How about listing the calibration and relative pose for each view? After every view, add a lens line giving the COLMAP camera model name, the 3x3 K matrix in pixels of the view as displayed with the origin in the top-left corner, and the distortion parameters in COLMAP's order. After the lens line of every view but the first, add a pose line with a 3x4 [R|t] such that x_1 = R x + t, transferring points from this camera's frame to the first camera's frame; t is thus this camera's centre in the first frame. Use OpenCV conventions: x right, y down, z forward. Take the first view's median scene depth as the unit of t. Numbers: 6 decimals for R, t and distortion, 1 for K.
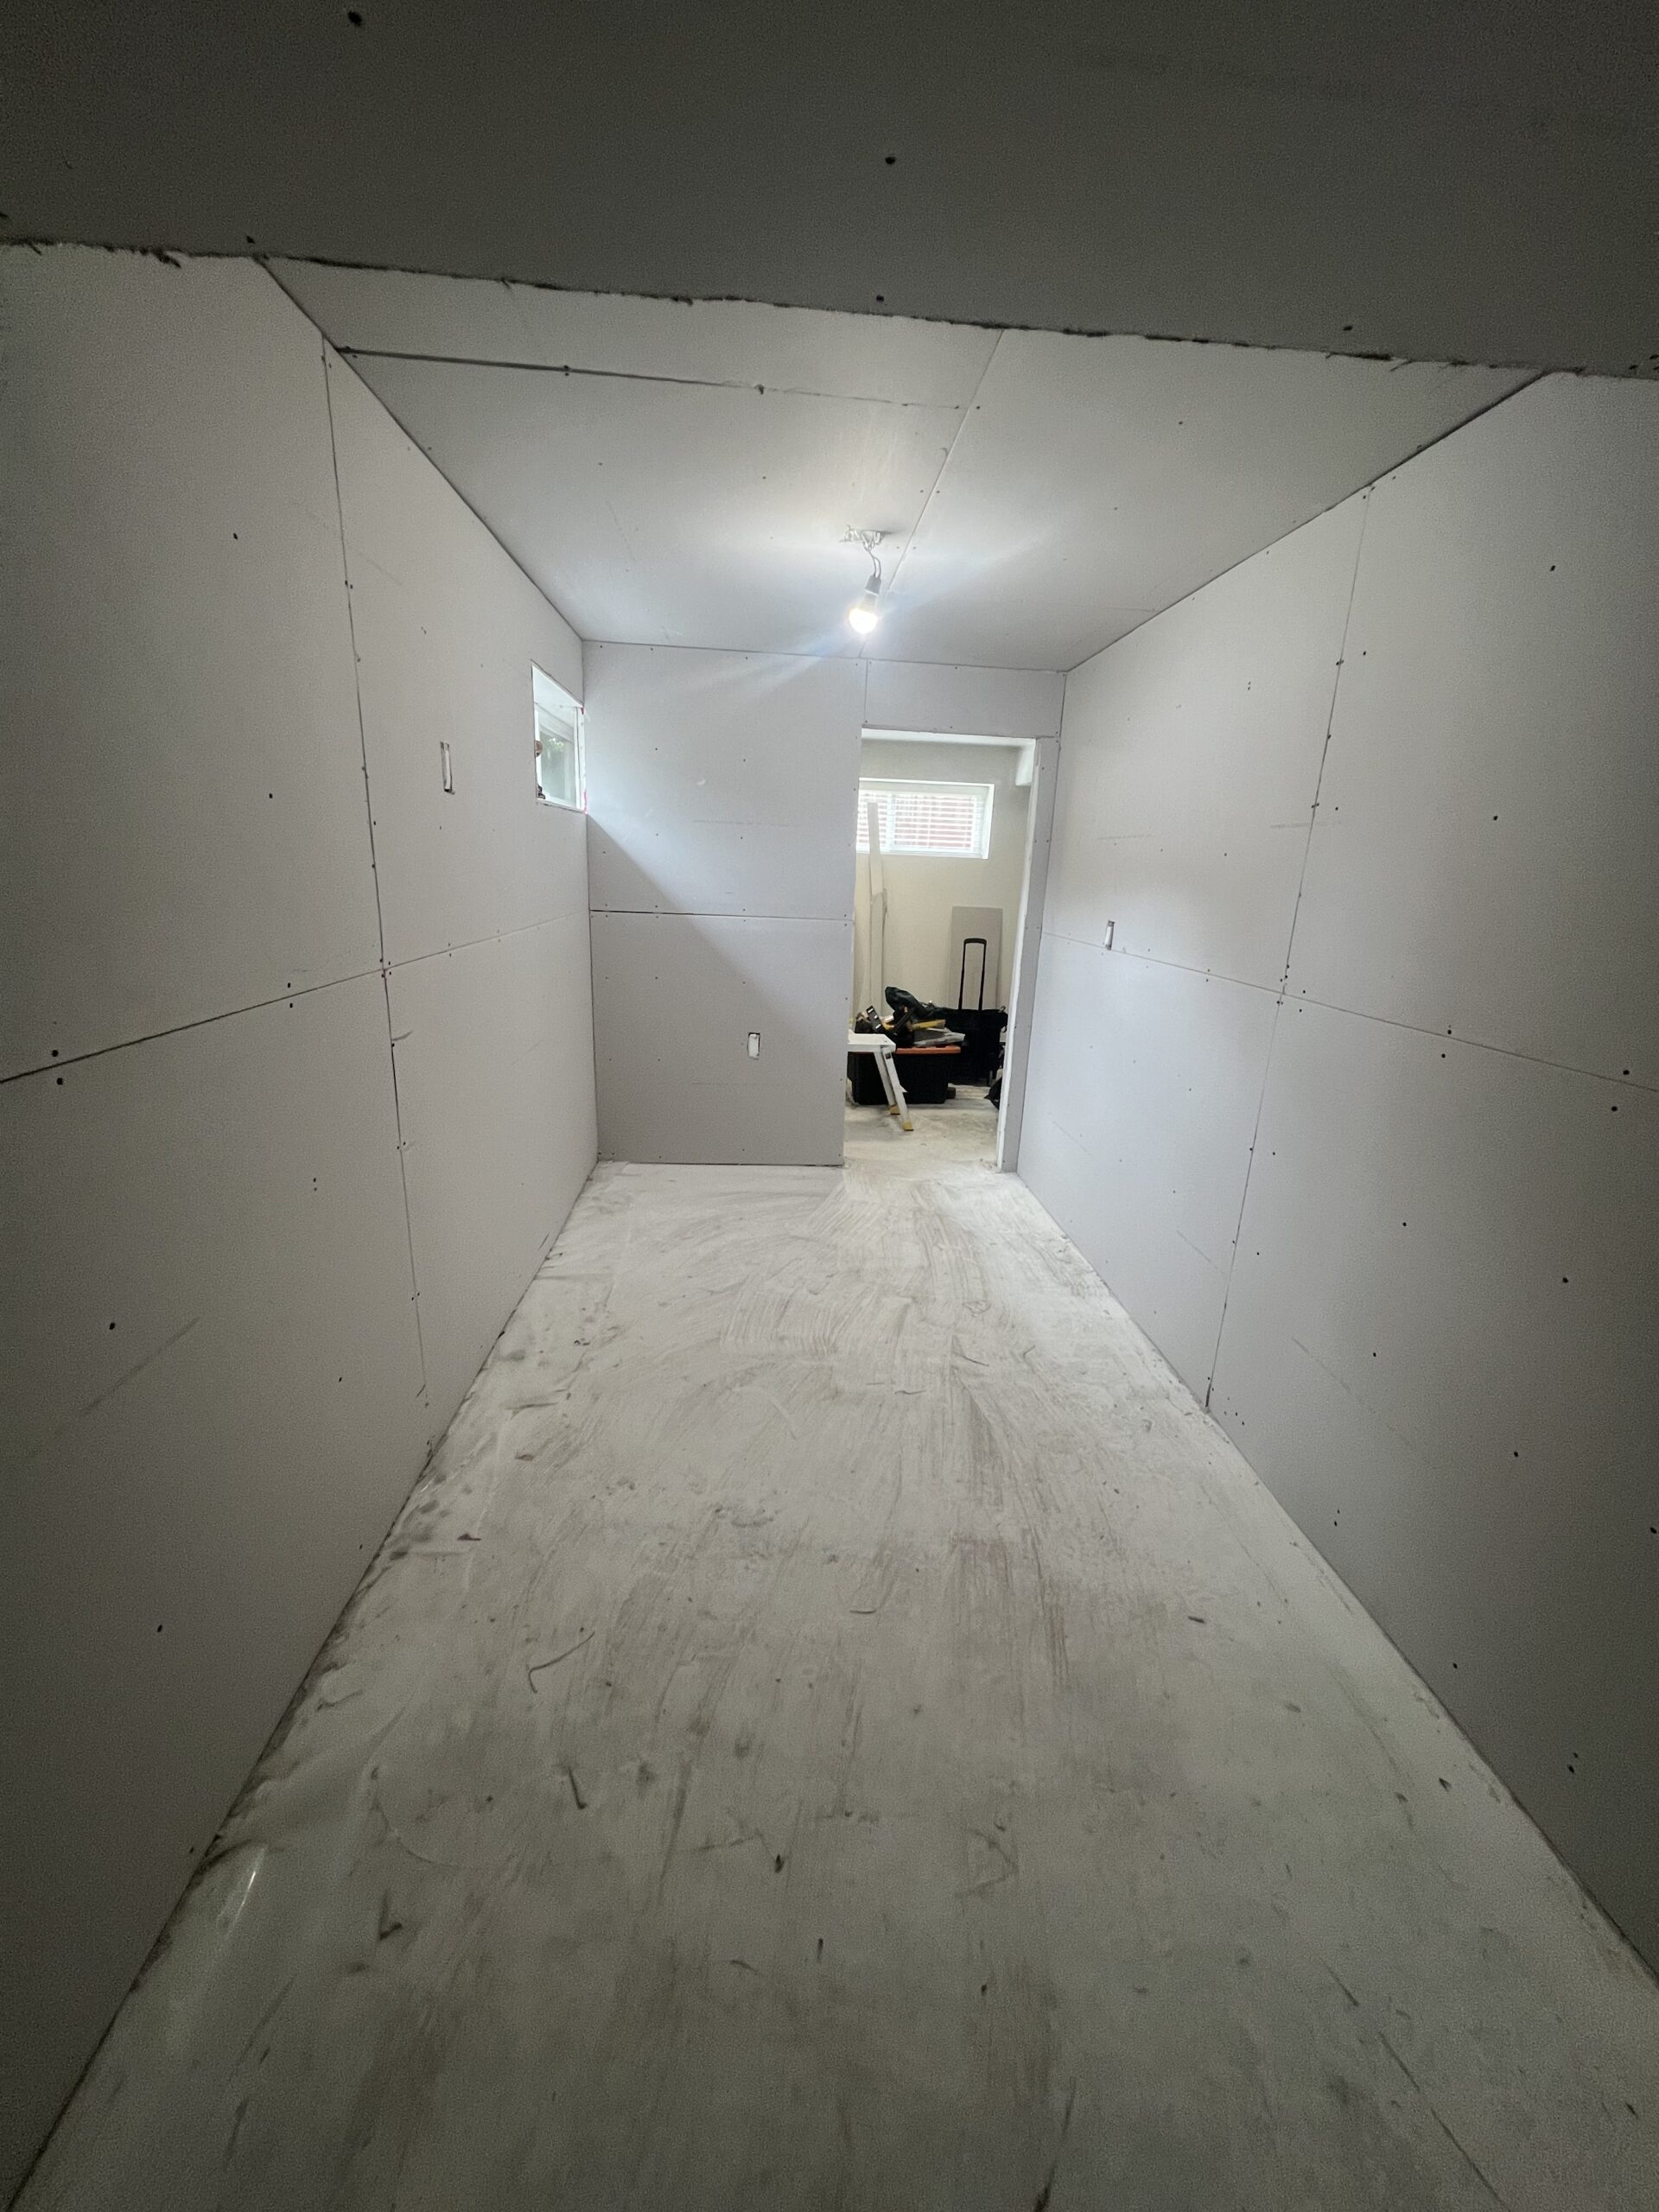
lens RADIAL K [[884.3, 0, 838.7], [0, 884.3, 1110.1], [0, 0, 1]] dist [0.000603, -0.000130]
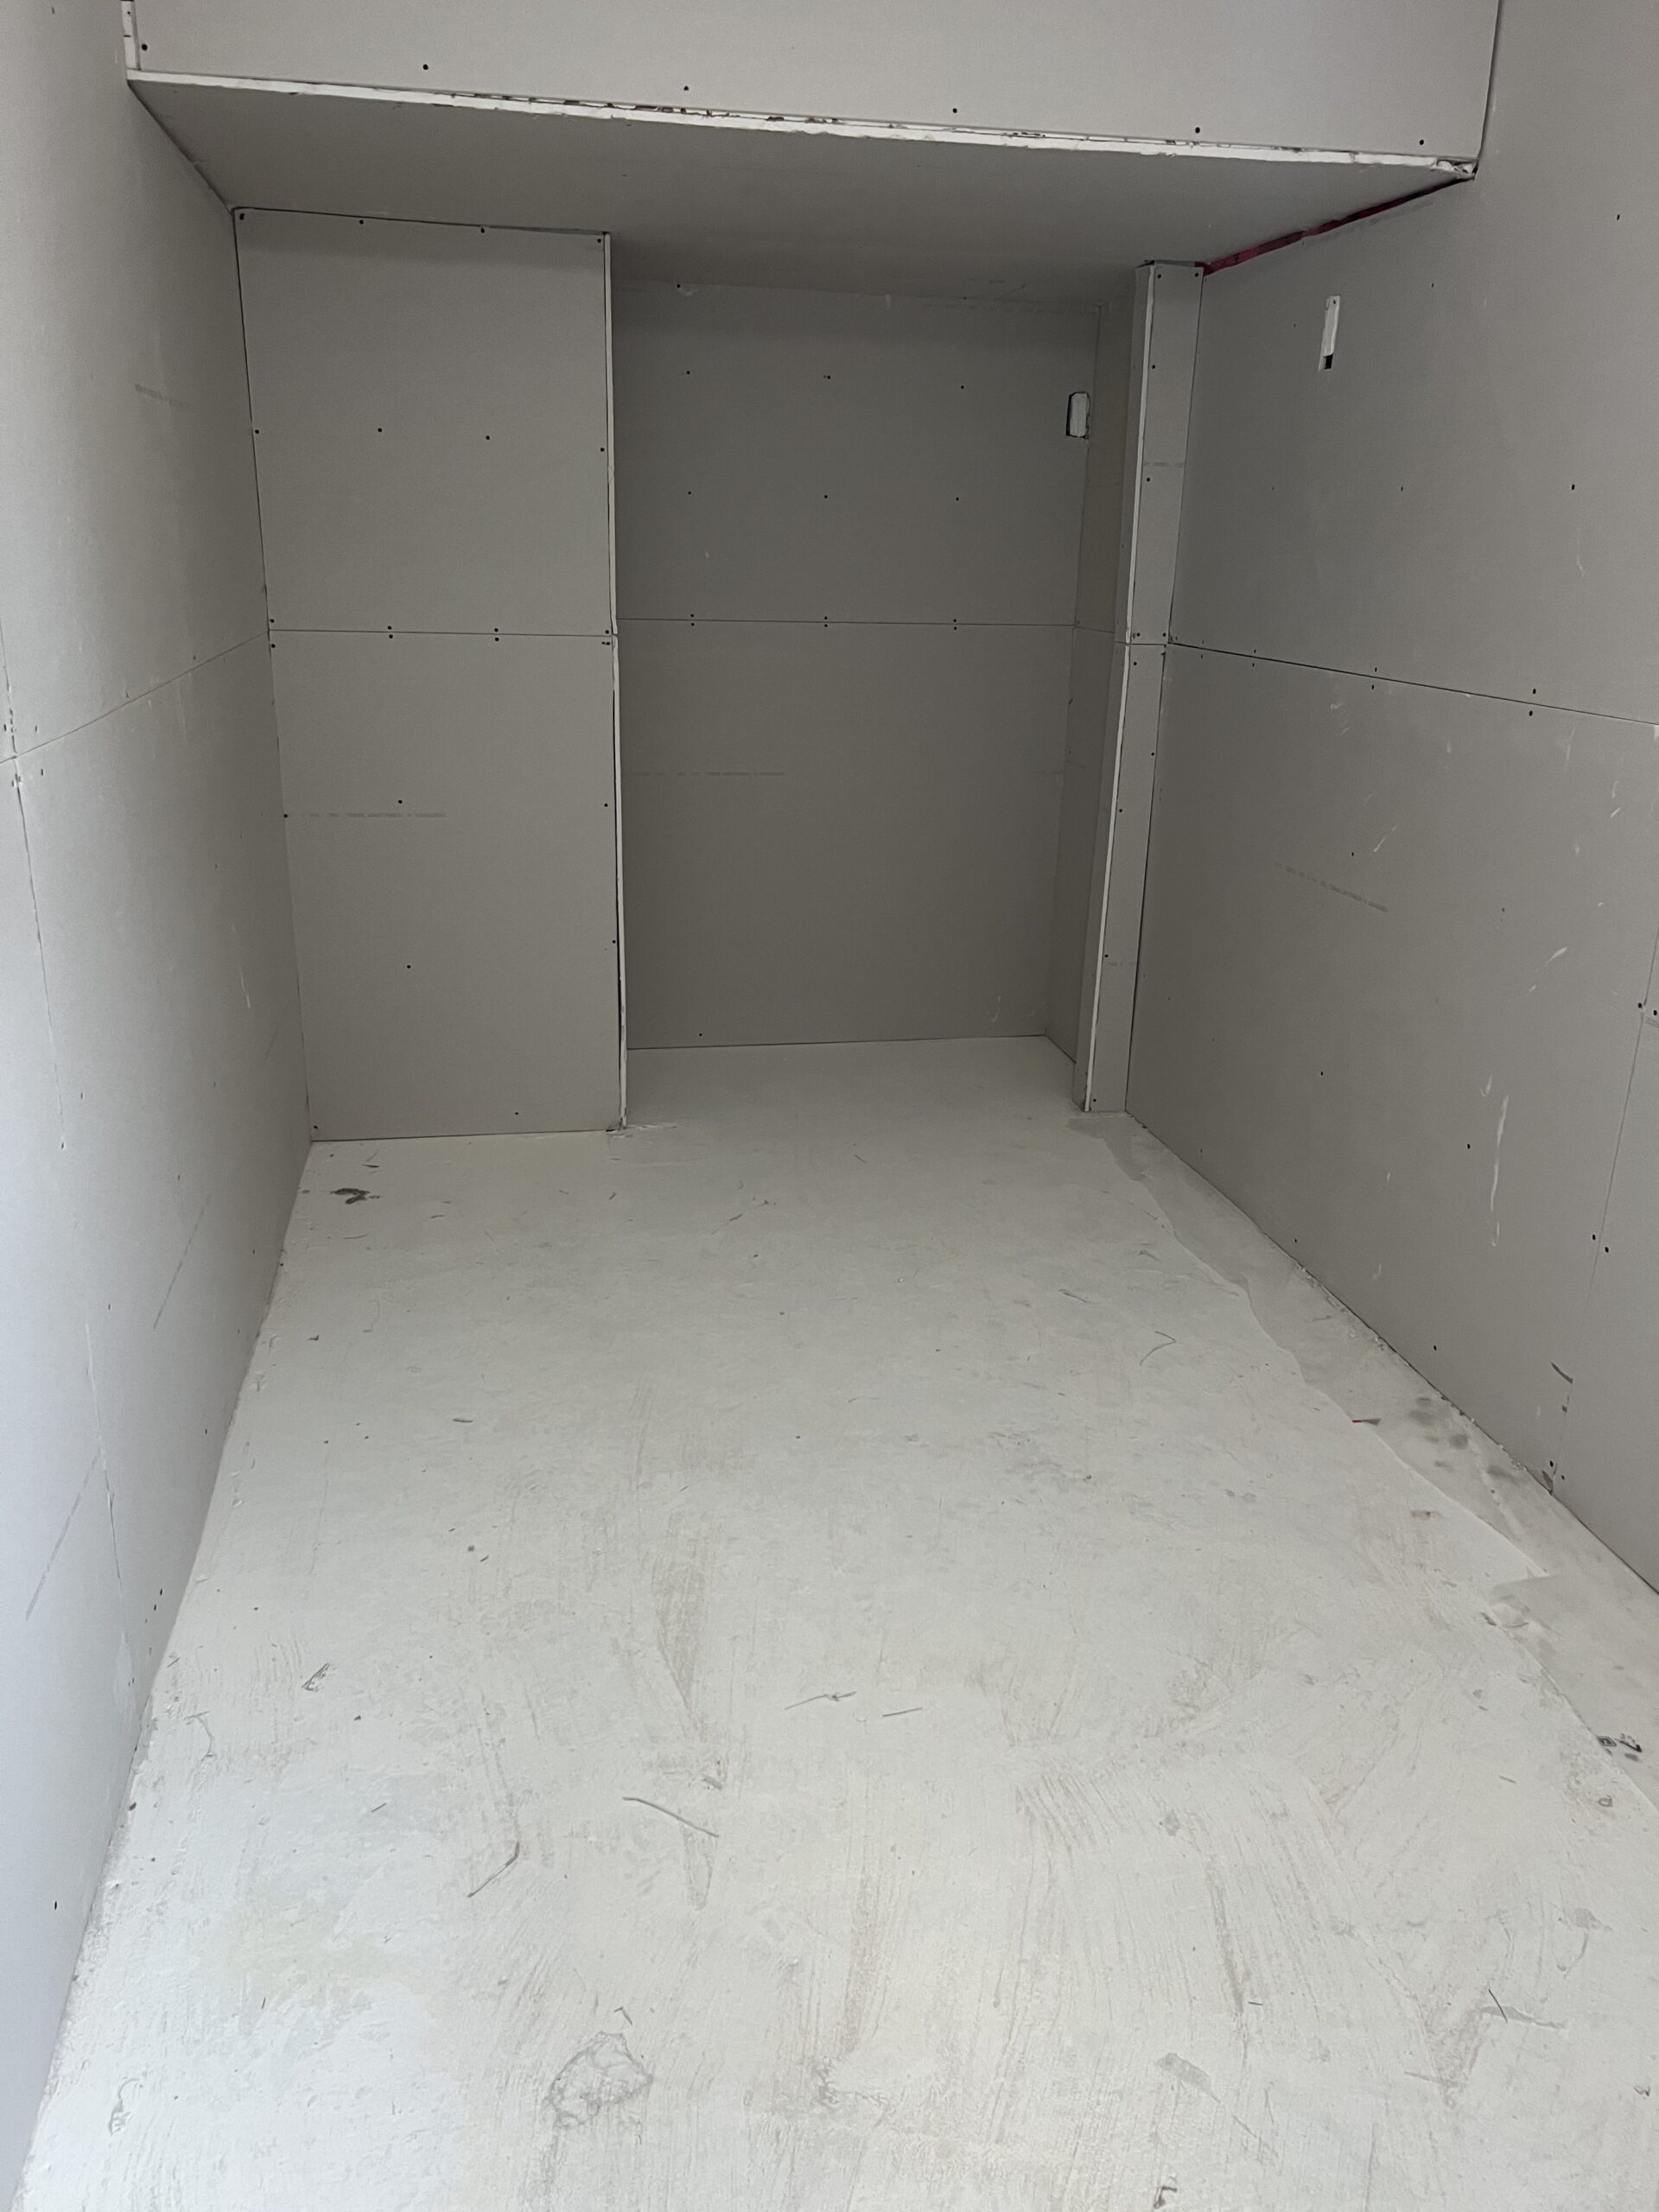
lens RADIAL K [[1683.5, 0, 837.7], [0, 1683.5, 1100.2], [0, 0, 1]] dist [0.007380, 0.000298]
pose [[-0.990535, -0.031260, -0.133650, 0.199024], [-0.101441, 0.822664, 0.559404, -0.415710], [0.092462, 0.567667, -0.818049, 1.543893]]
